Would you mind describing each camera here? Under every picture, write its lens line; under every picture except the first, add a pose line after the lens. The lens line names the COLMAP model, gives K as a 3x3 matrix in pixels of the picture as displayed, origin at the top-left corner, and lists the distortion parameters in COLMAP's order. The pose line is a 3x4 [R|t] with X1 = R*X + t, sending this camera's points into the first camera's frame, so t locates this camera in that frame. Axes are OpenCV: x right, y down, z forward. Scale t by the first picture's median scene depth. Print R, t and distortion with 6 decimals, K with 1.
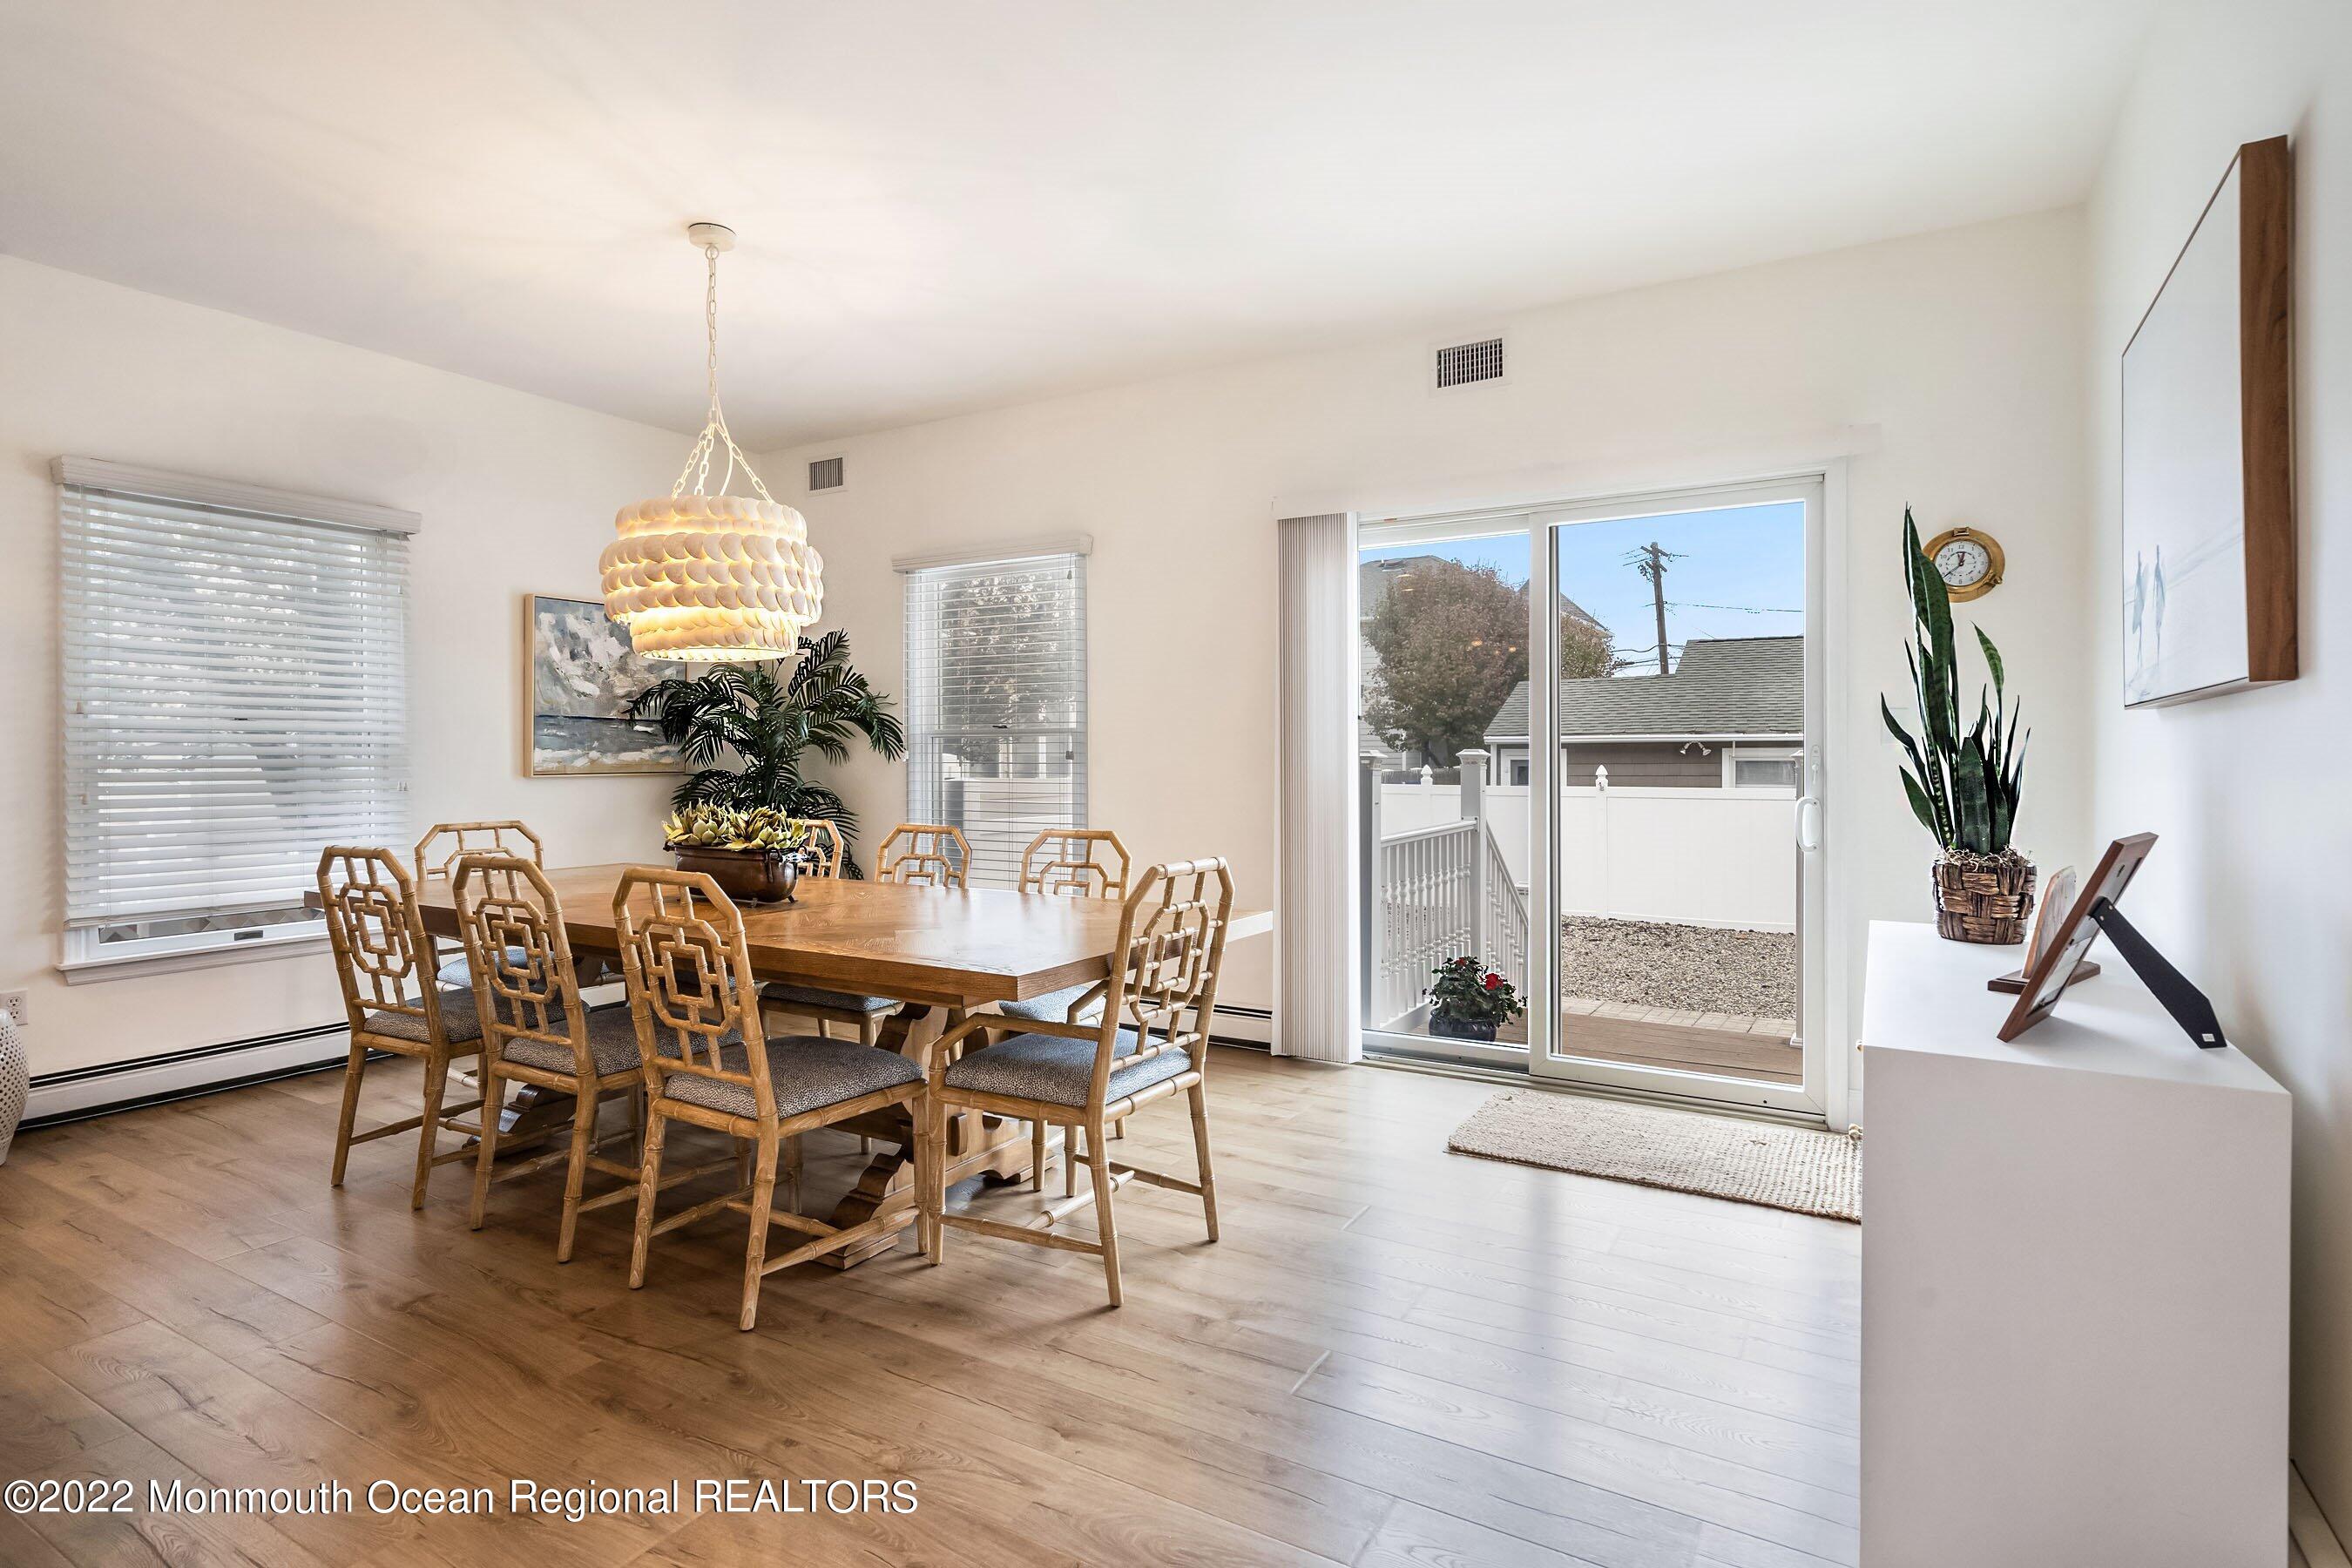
lens RADIAL K [[1203.0, 0, 1181.5], [0, 1203.0, 769.9], [0, 0, 1]] dist [0.005958, -0.000331]
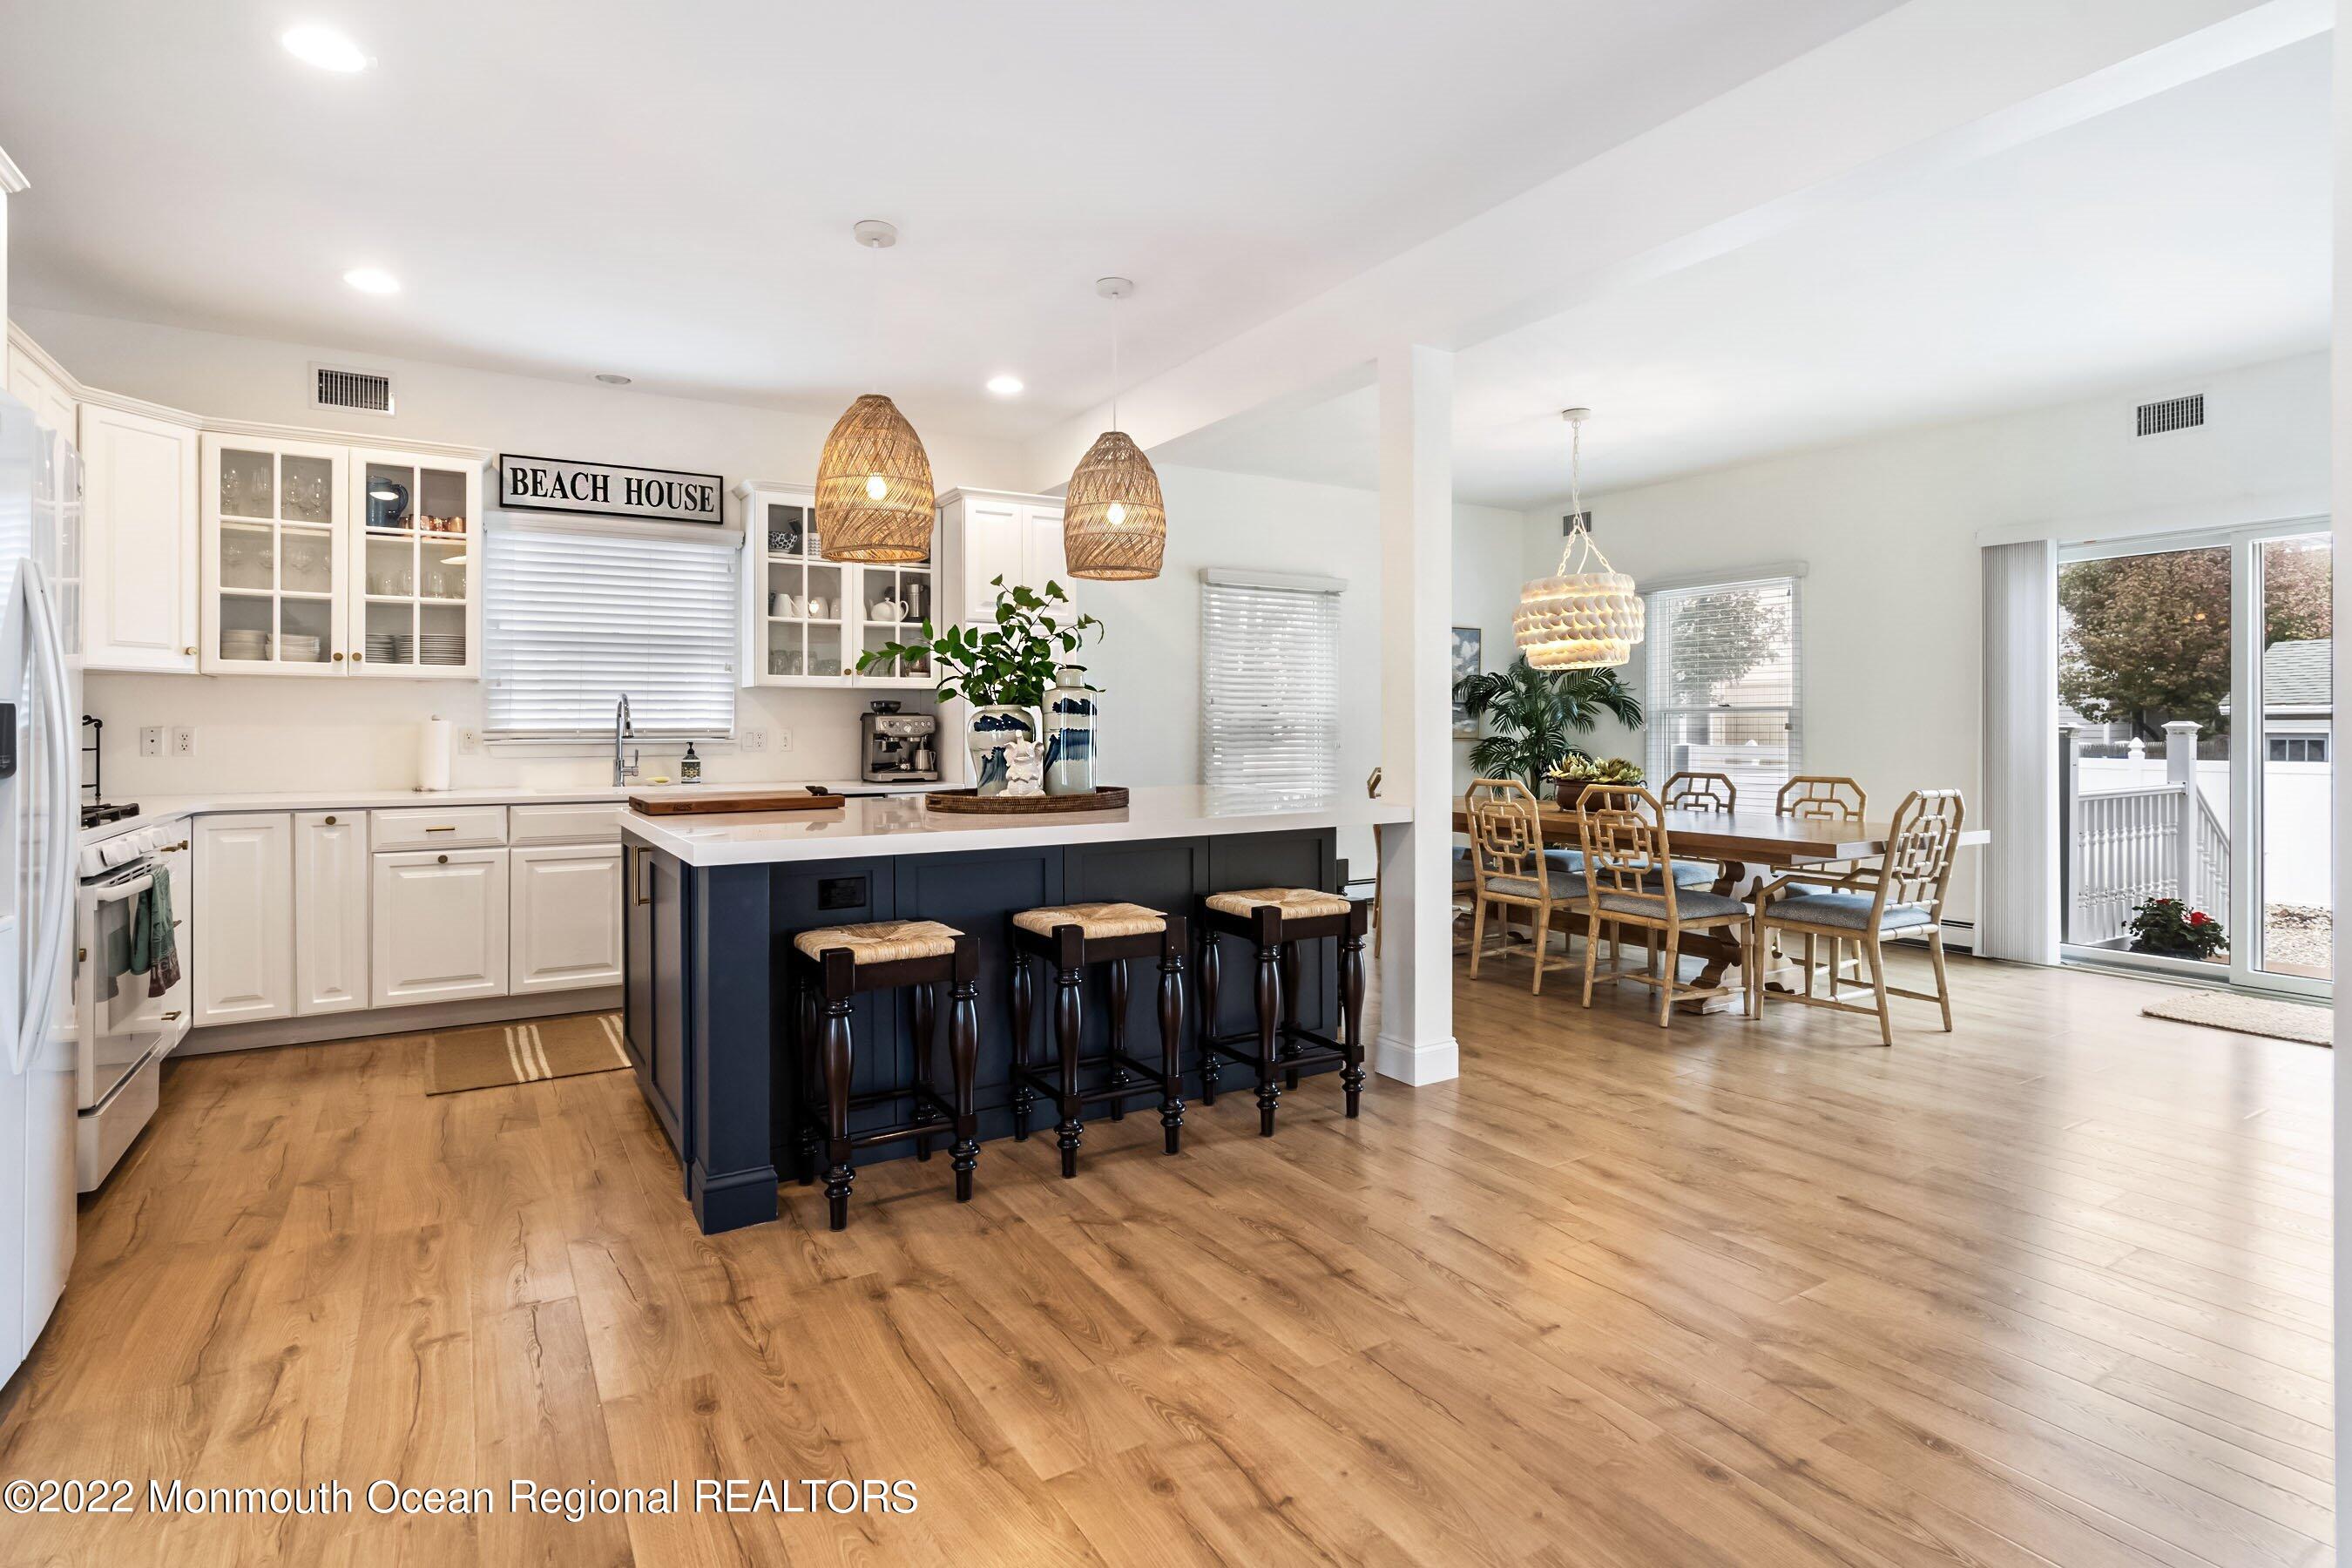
lens RADIAL K [[1203.0, 0, 1137.8], [0, 1203.0, 732.4], [0, 0, 1]] dist [0.005958, -0.000331]
pose [[0.880381, 0.002889, -0.474258, -0.110680], [-0.006719, 0.999957, -0.006380, 0.009337], [0.474219, 0.008803, 0.880363, -0.624870]]
